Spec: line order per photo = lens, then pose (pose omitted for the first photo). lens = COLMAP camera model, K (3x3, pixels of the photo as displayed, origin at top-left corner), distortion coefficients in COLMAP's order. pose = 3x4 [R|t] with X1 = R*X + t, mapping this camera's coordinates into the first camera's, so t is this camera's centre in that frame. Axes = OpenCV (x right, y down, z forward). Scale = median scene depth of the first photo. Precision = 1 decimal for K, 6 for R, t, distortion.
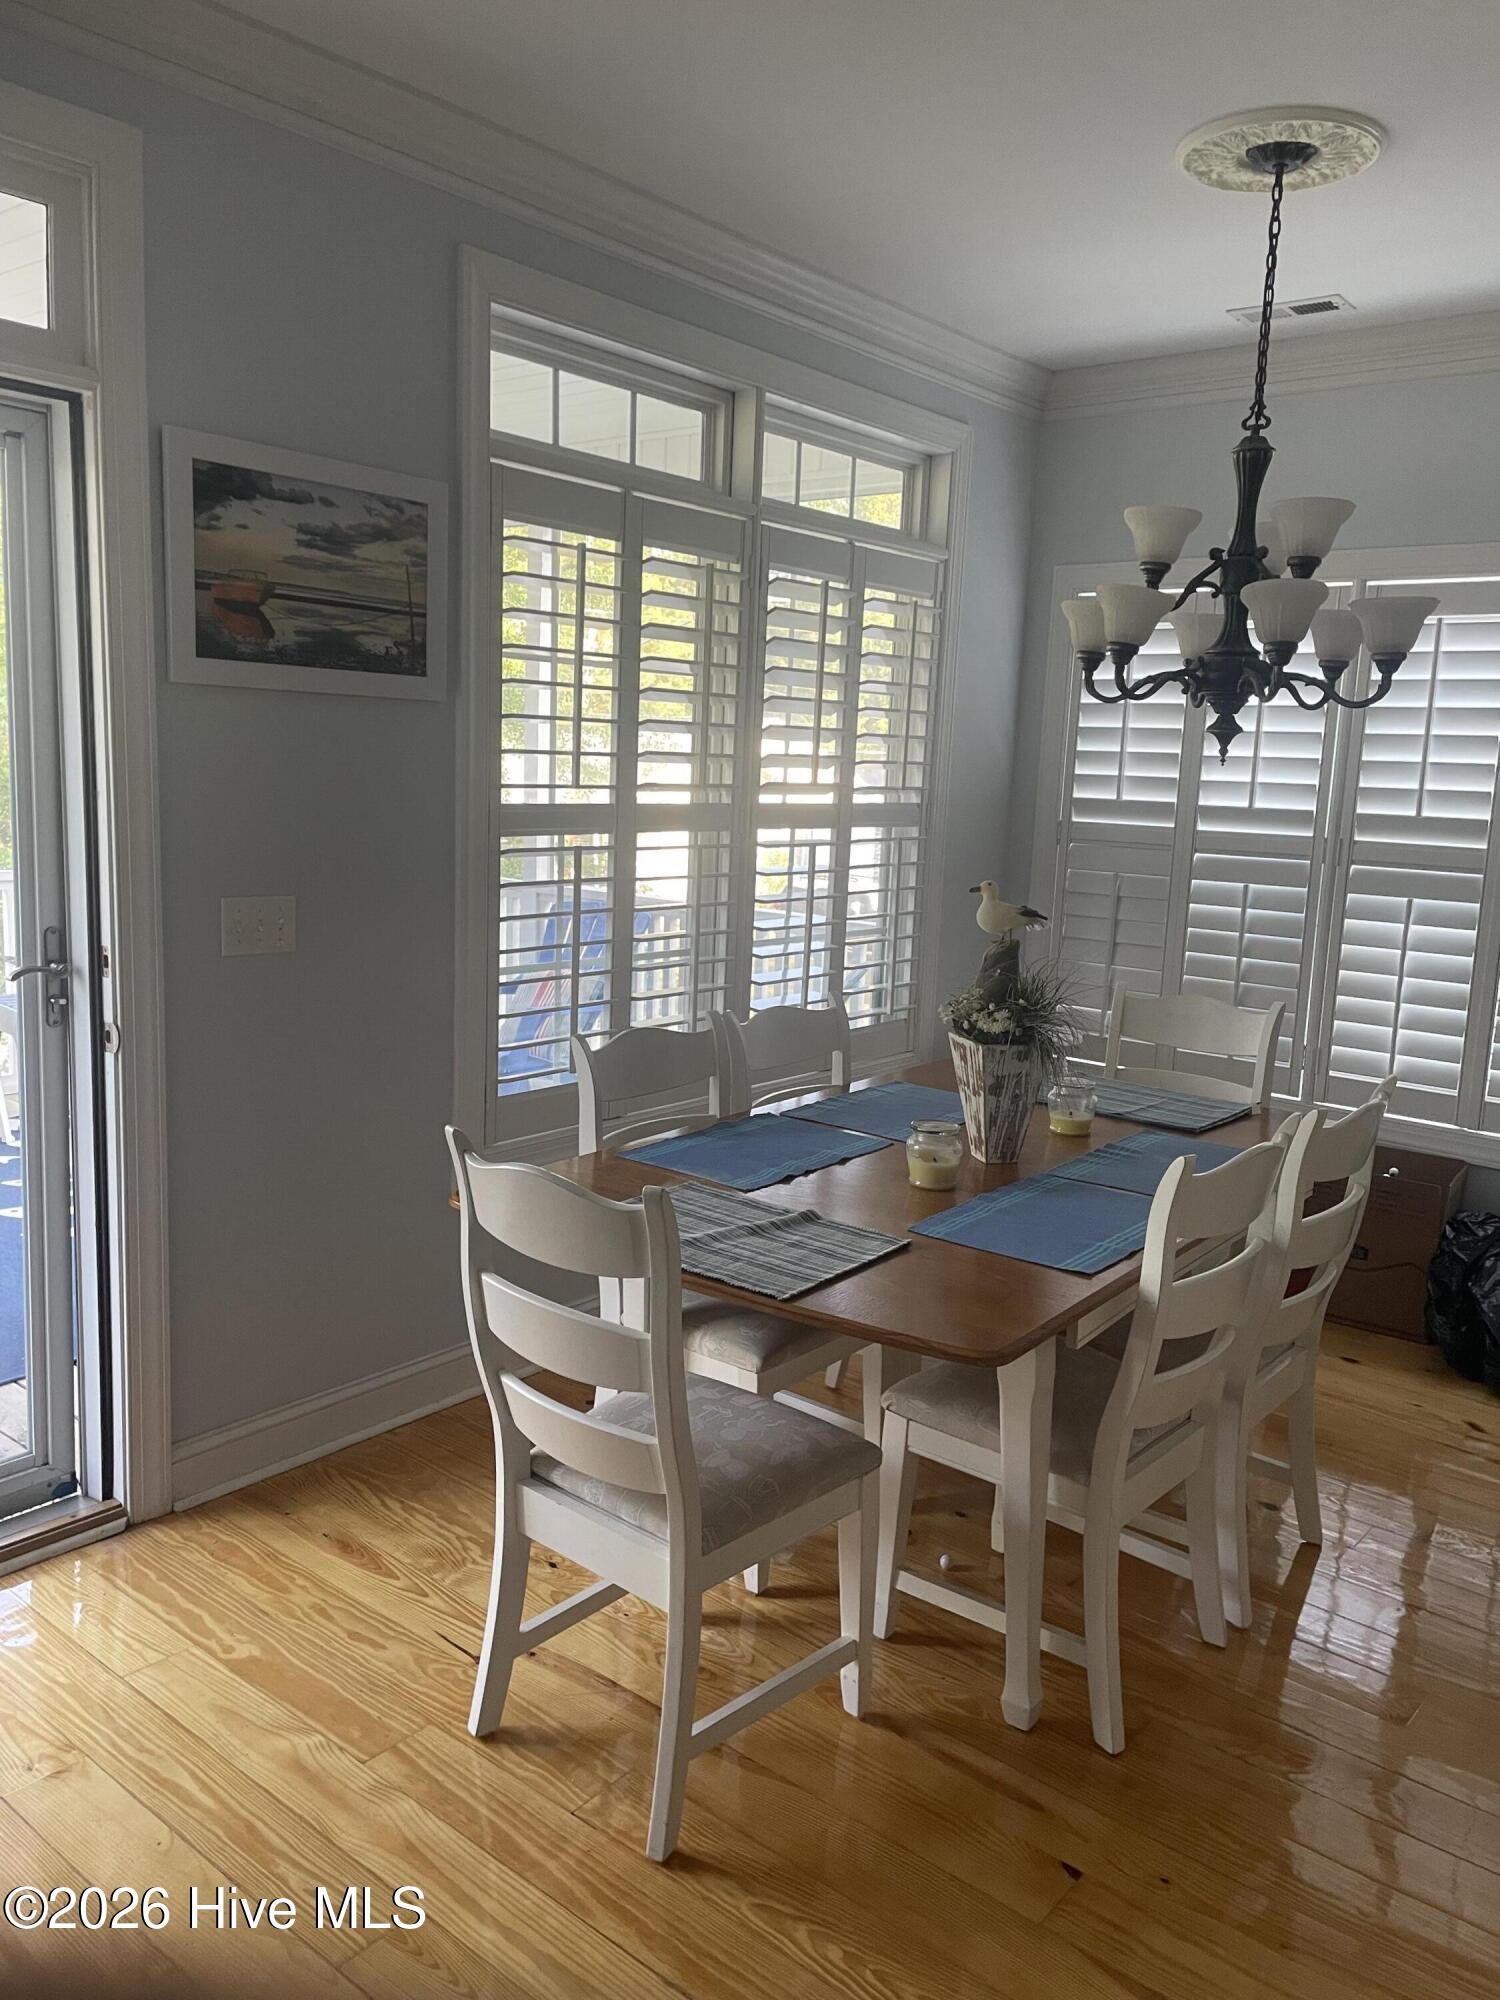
lens RADIAL K [[1577.0, 0, 756.7], [0, 1577.0, 1006.8], [0, 0, 1]] dist [0.081130, -0.003656]
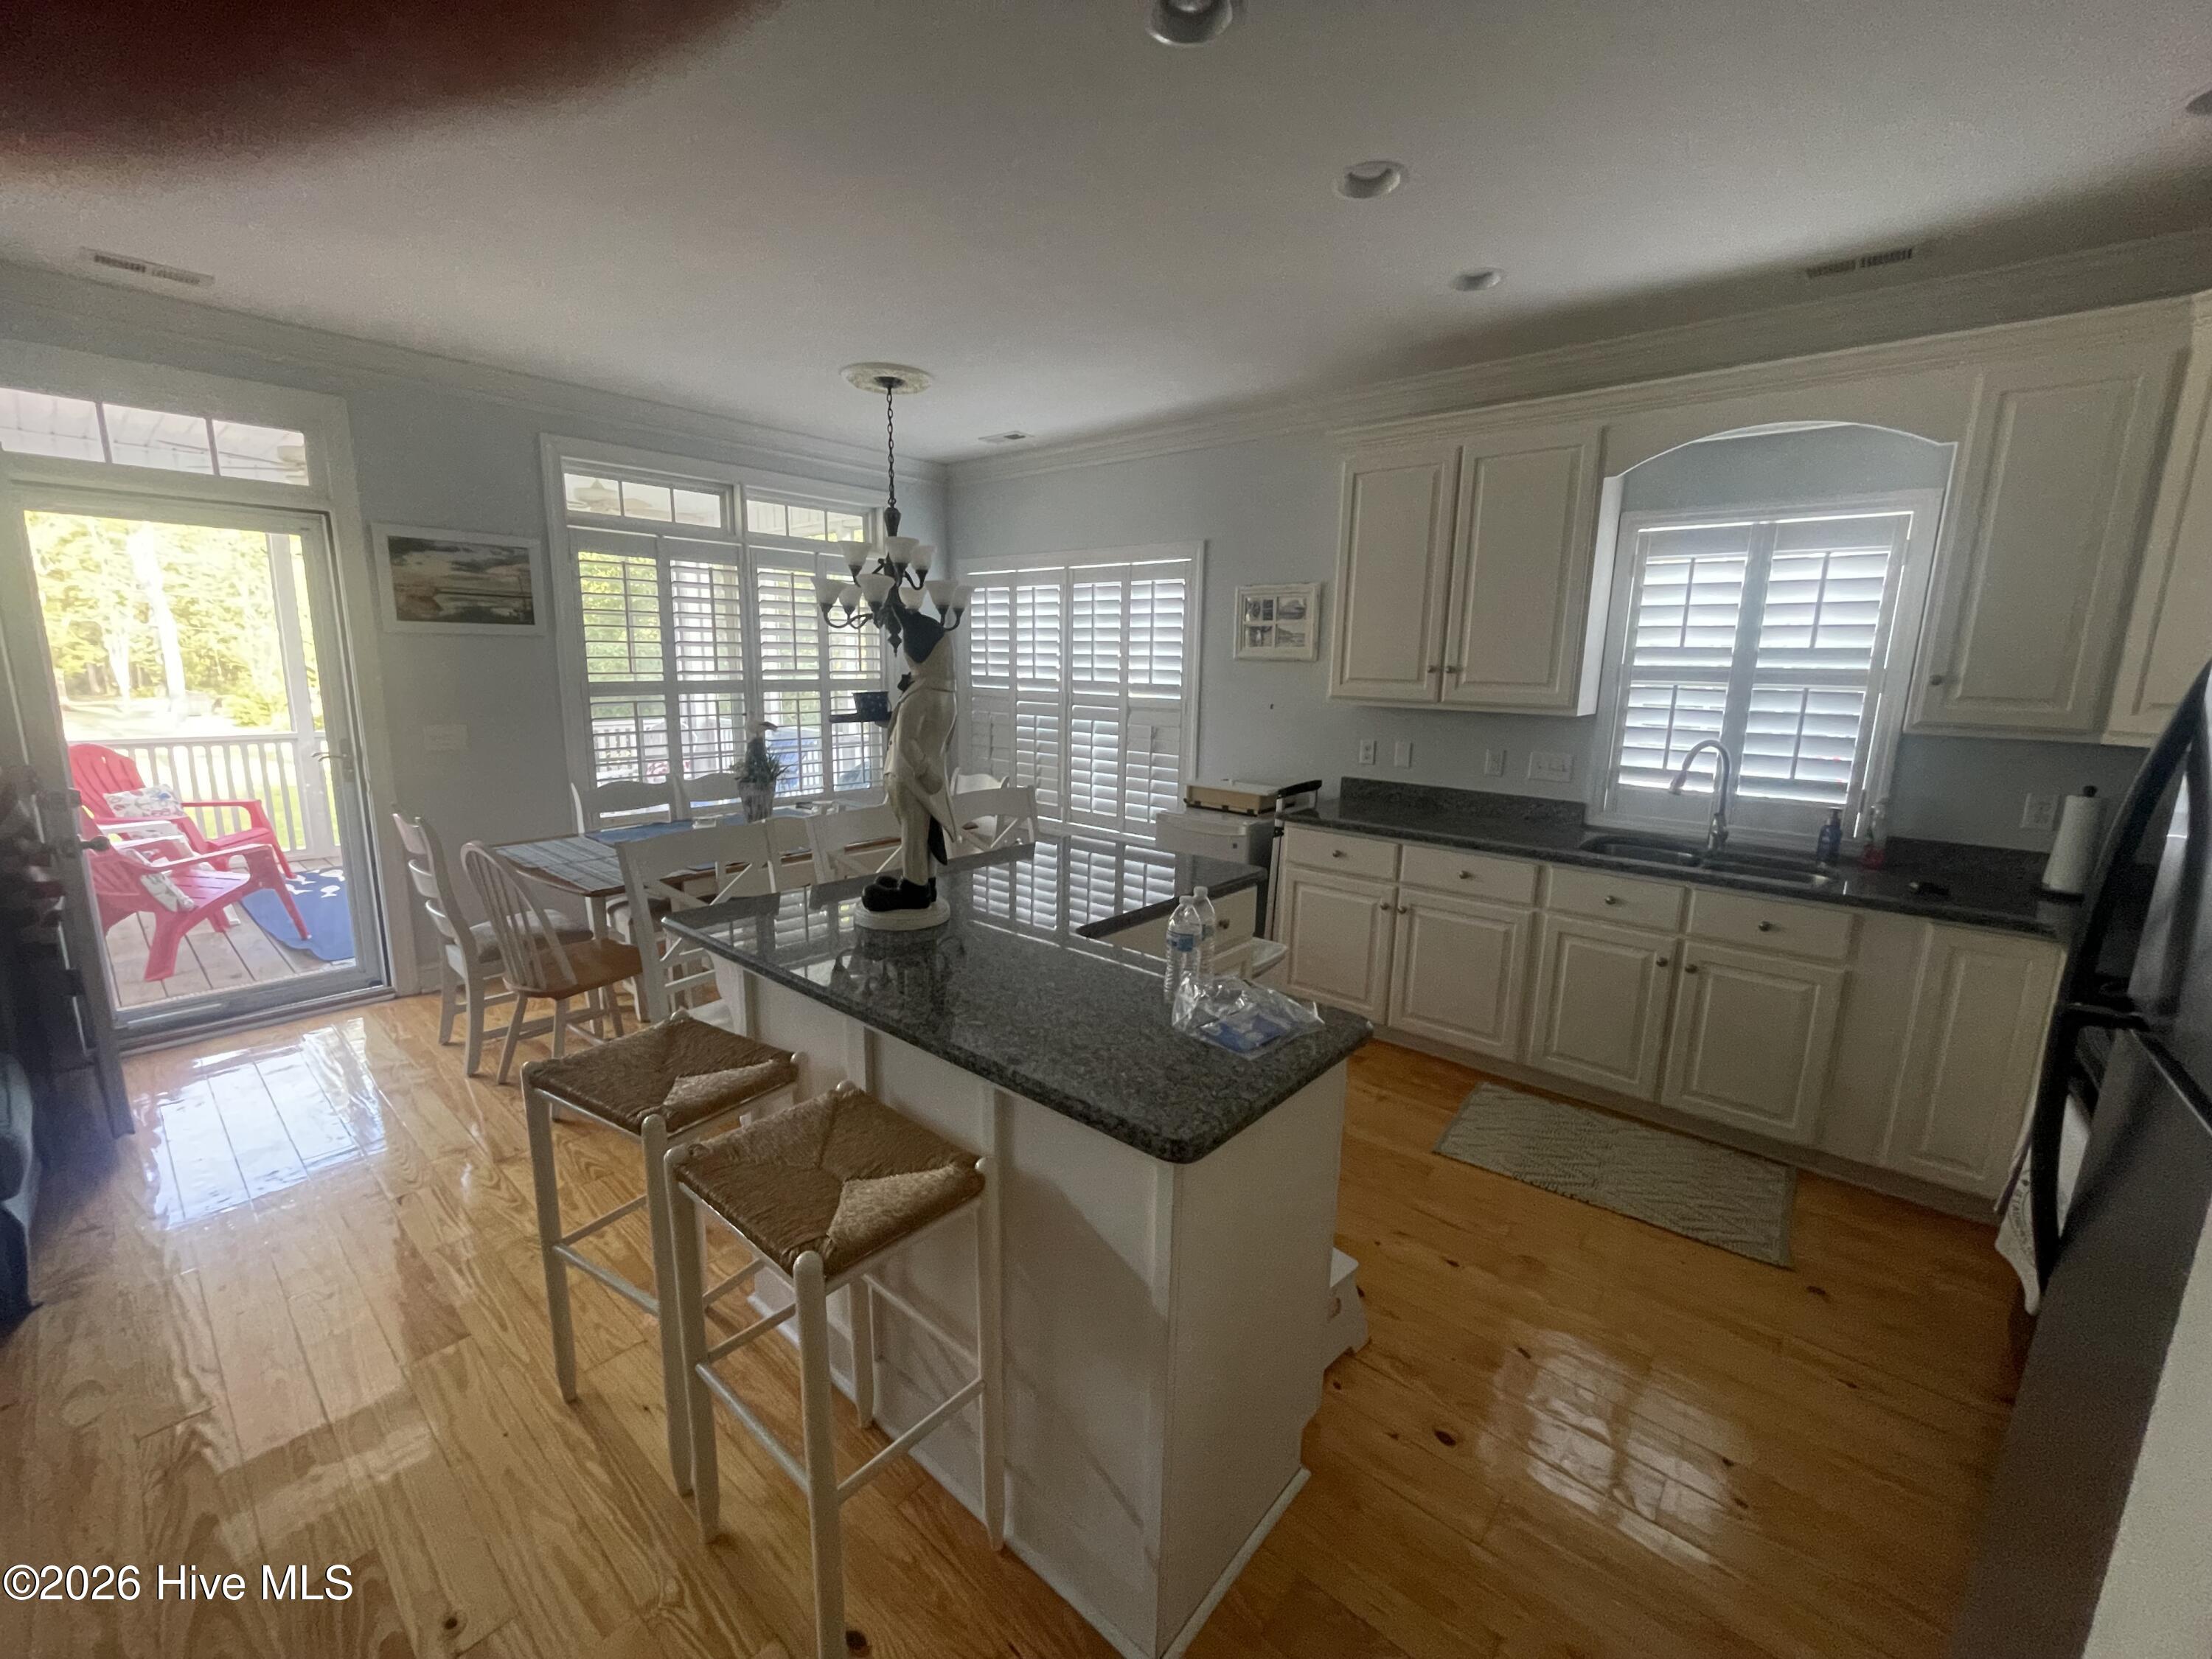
lens RADIAL K [[896.3, 0, 1113.1], [0, 896.3, 826.8], [0, 0, 1]] dist [-0.003215, 0.000310]
pose [[0.998292, -0.007303, -0.057958, 0.633750], [0.009397, 0.999310, 0.035931, 0.033718], [0.057656, -0.036414, 0.997672, -0.197239]]
